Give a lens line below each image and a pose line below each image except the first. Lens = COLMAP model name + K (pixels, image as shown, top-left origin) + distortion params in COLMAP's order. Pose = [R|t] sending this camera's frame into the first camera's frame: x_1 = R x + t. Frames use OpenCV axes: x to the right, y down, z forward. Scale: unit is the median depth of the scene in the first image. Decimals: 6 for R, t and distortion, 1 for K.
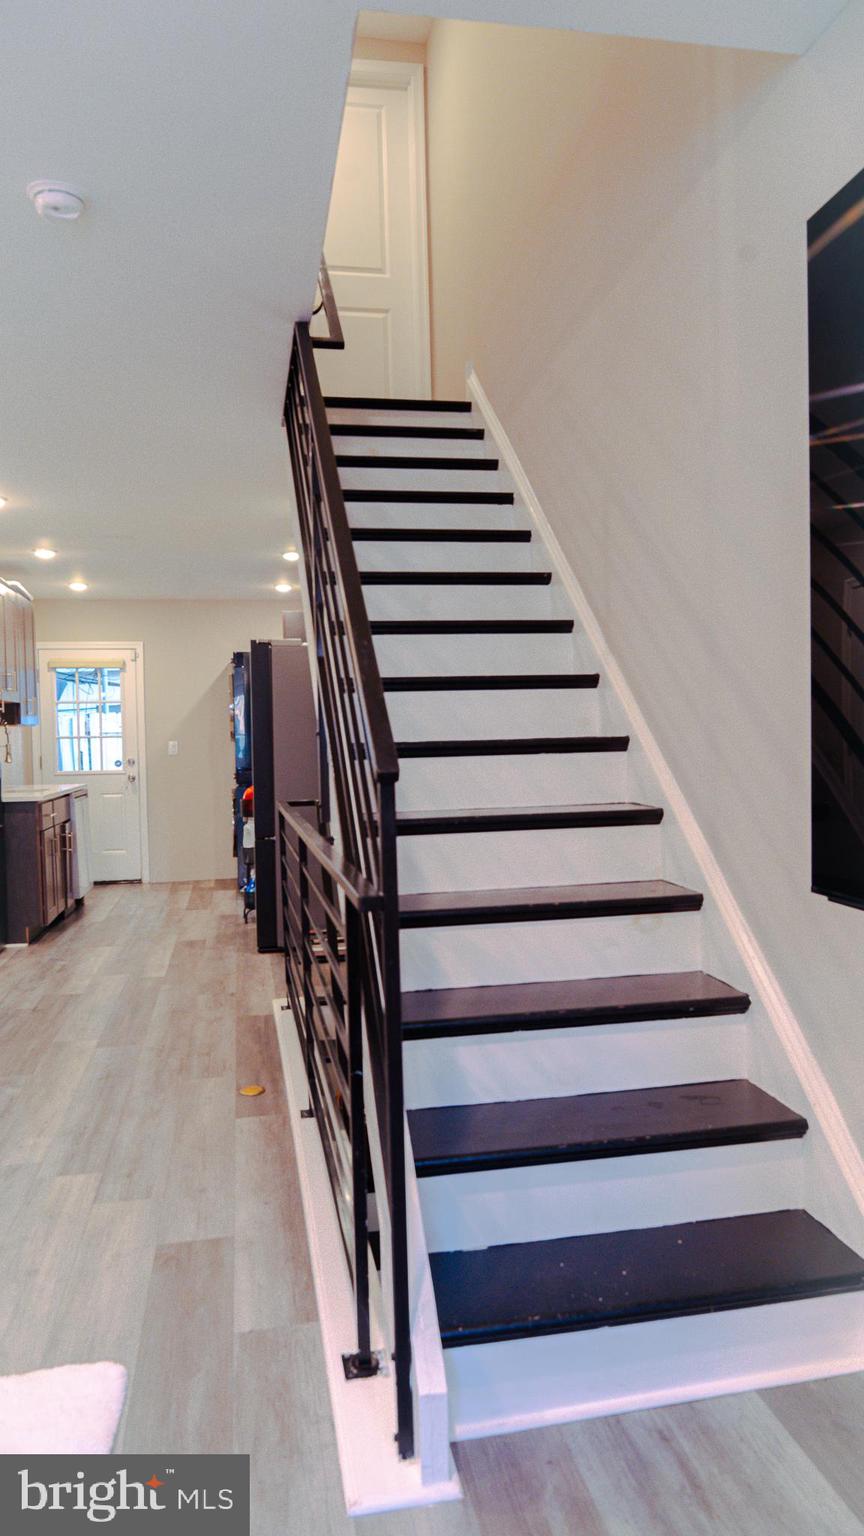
lens RADIAL K [[1010.0, 0, 437.8], [0, 1010.0, 768.8], [0, 0, 1]] dist [-0.016501, 0.006329]
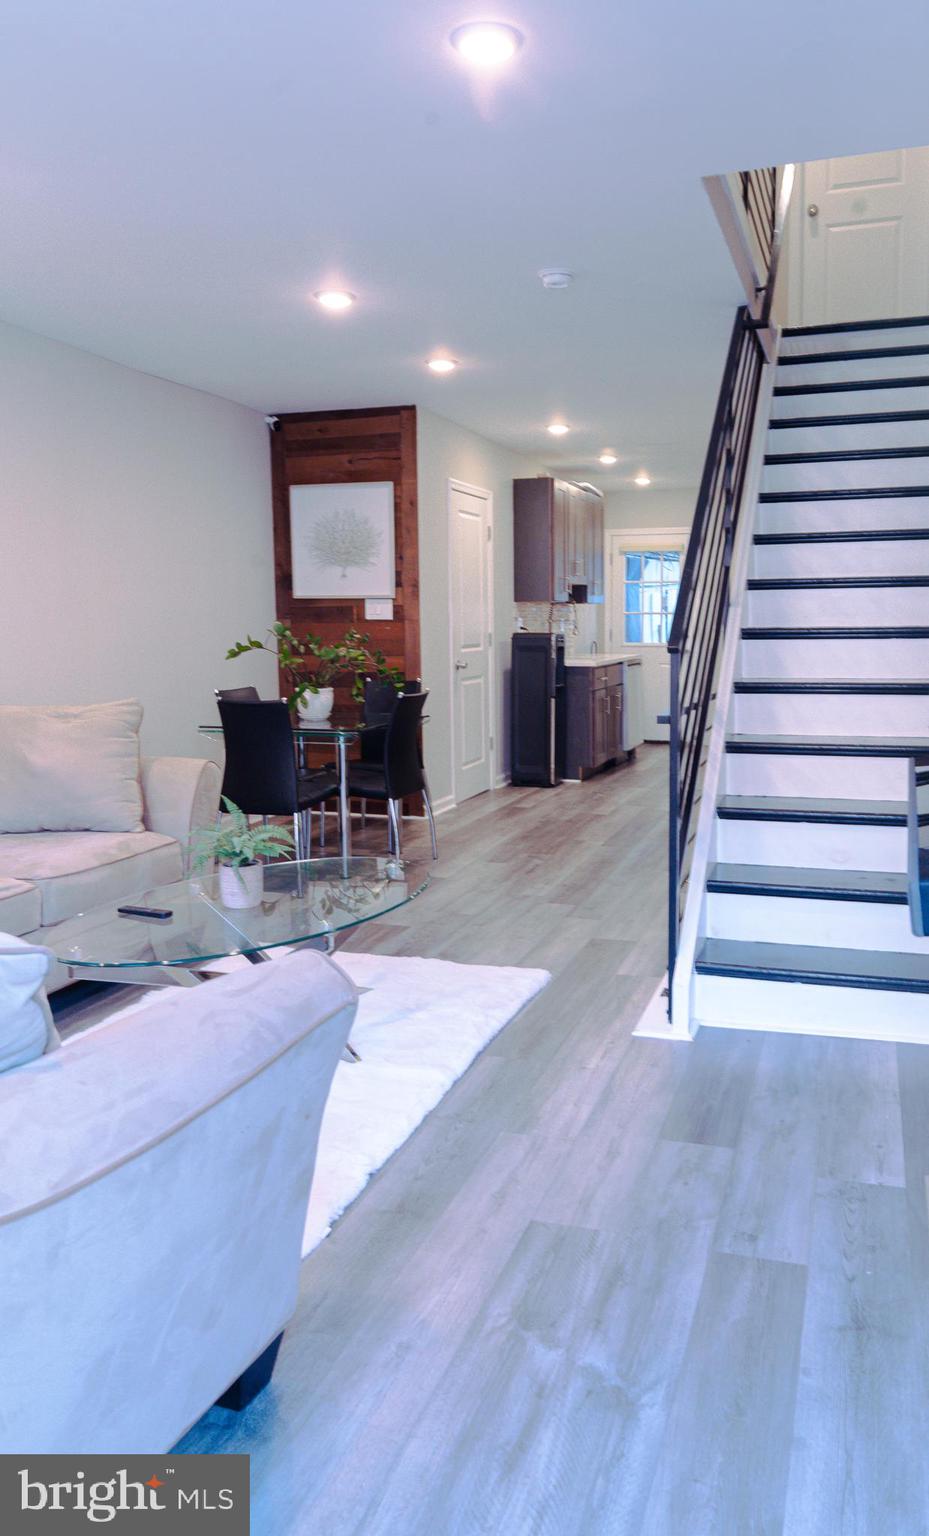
lens RADIAL K [[1087.7, 0, 520.2], [0, 1087.7, 755.8], [0, 0, 1]] dist [-0.013719, 0.000479]
pose [[0.878177, 0.076623, -0.472159, 0.164638], [-0.027982, 0.993626, 0.109203, -0.002502], [0.477517, -0.082688, 0.874723, -0.219361]]
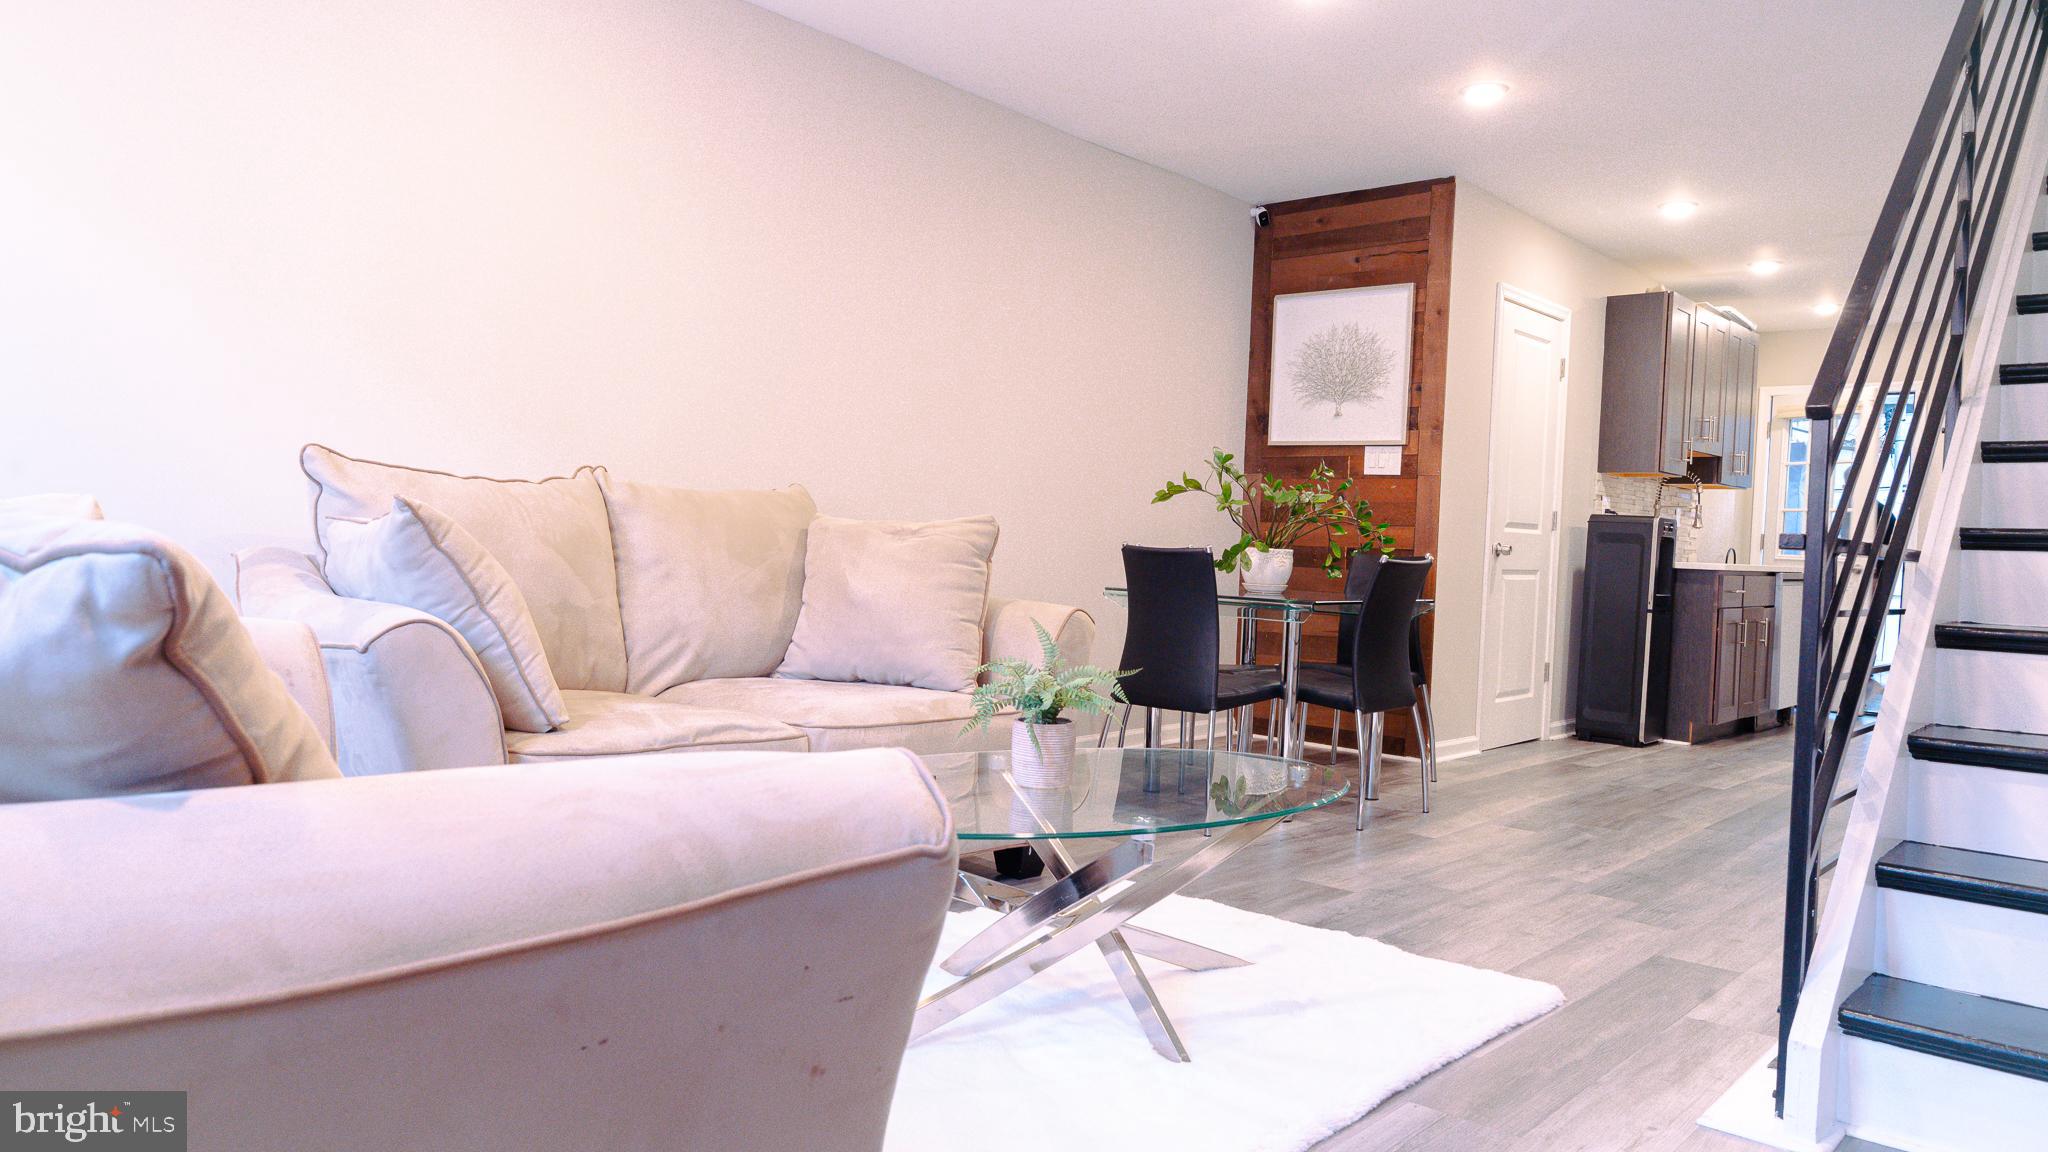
lens RADIAL K [[1346.6, 0, 1017.9], [0, 1346.6, 582.9], [0, 0, 1]] dist [-0.016501, 0.006329]
pose [[0.591927, 0.074591, -0.802533, 0.139531], [-0.078358, 0.996317, 0.034807, 0.048033], [0.802174, 0.042281, 0.595592, -0.102548]]
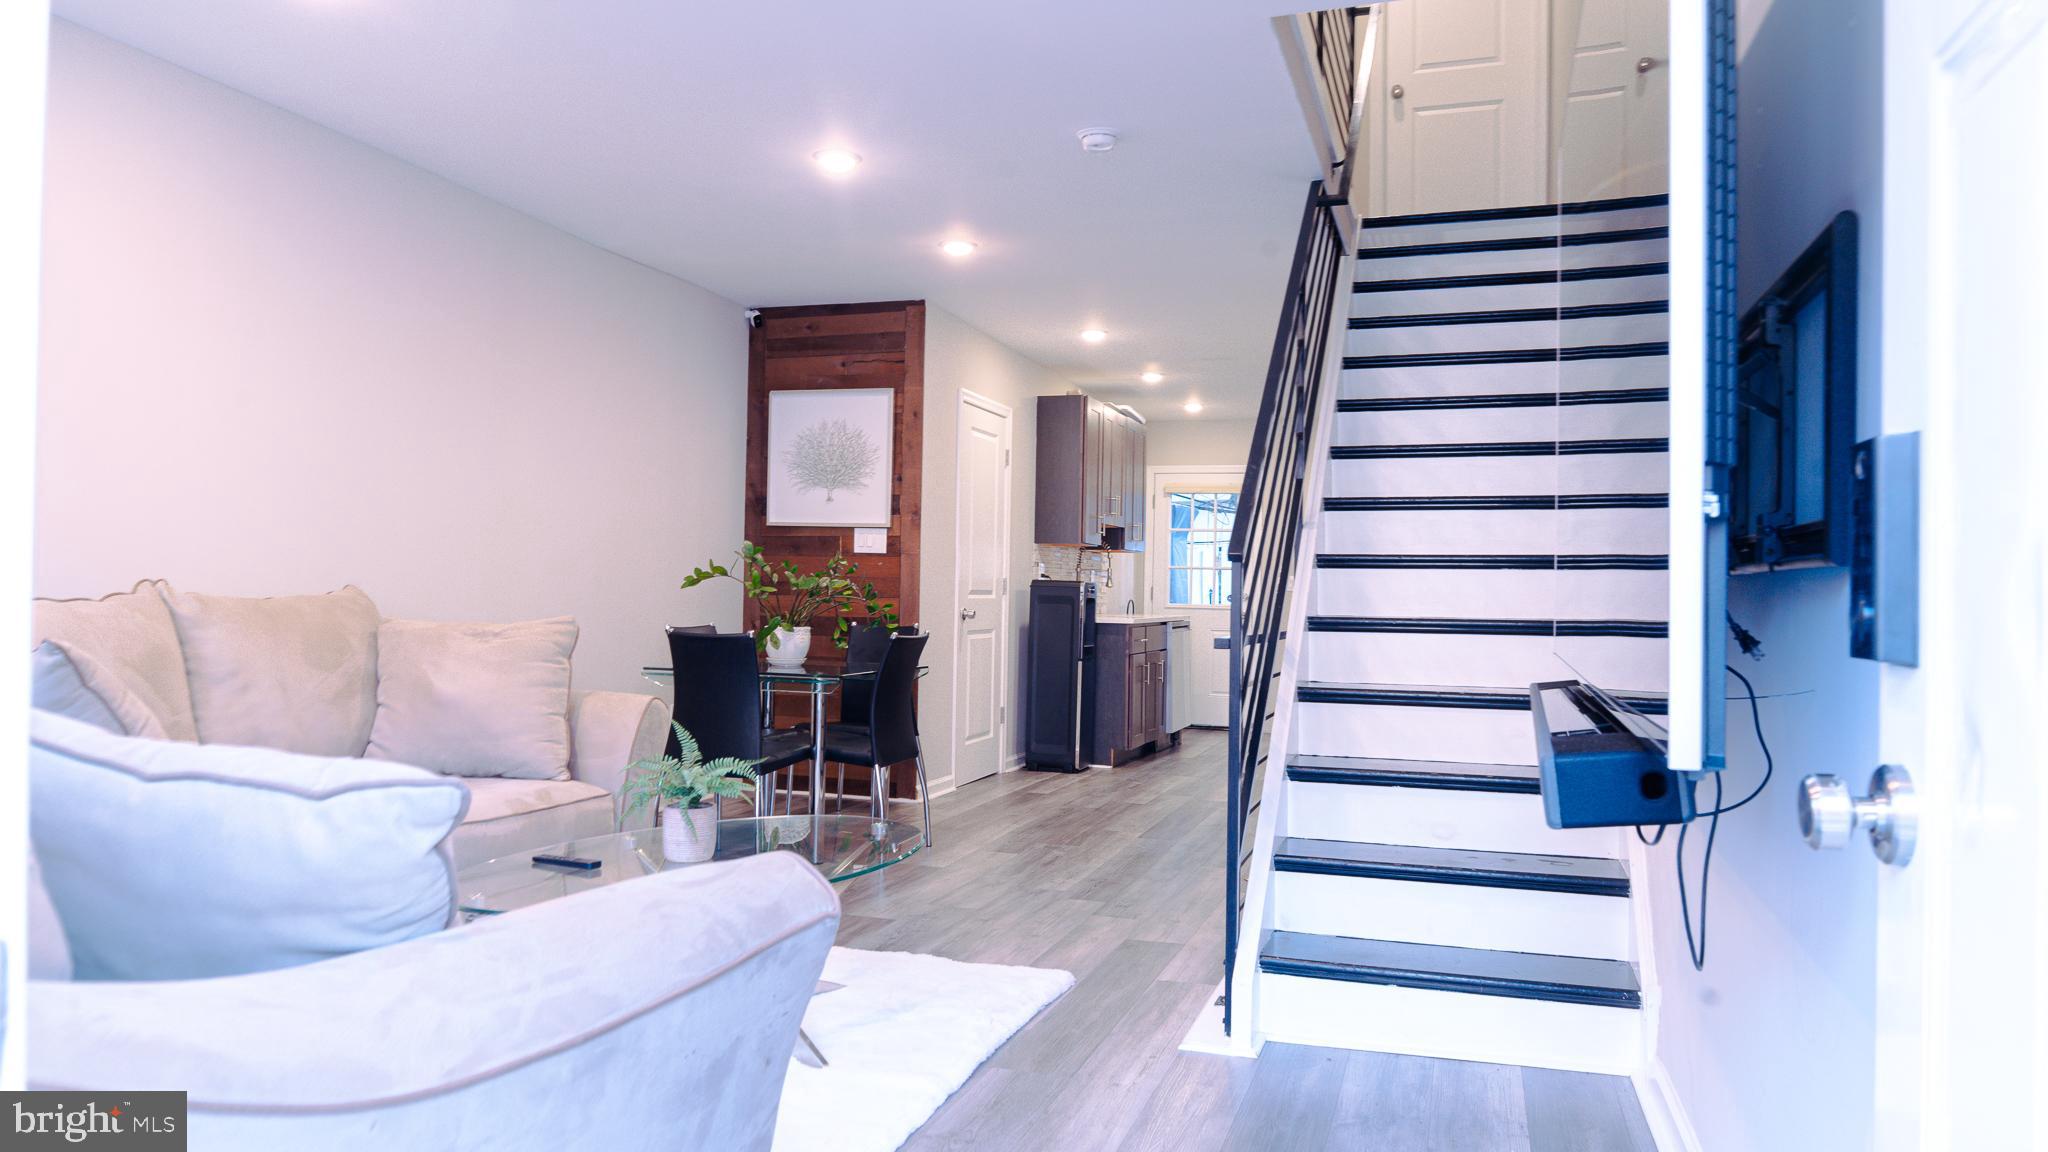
lens RADIAL K [[1346.6, 0, 1020.8], [0, 1346.6, 575.8], [0, 0, 1]] dist [-0.016501, 0.006329]
pose [[0.871330, 0.034010, -0.489518, 0.163685], [-0.054546, 0.998126, -0.027744, 0.026833], [0.487657, 0.050876, 0.871552, -0.222481]]
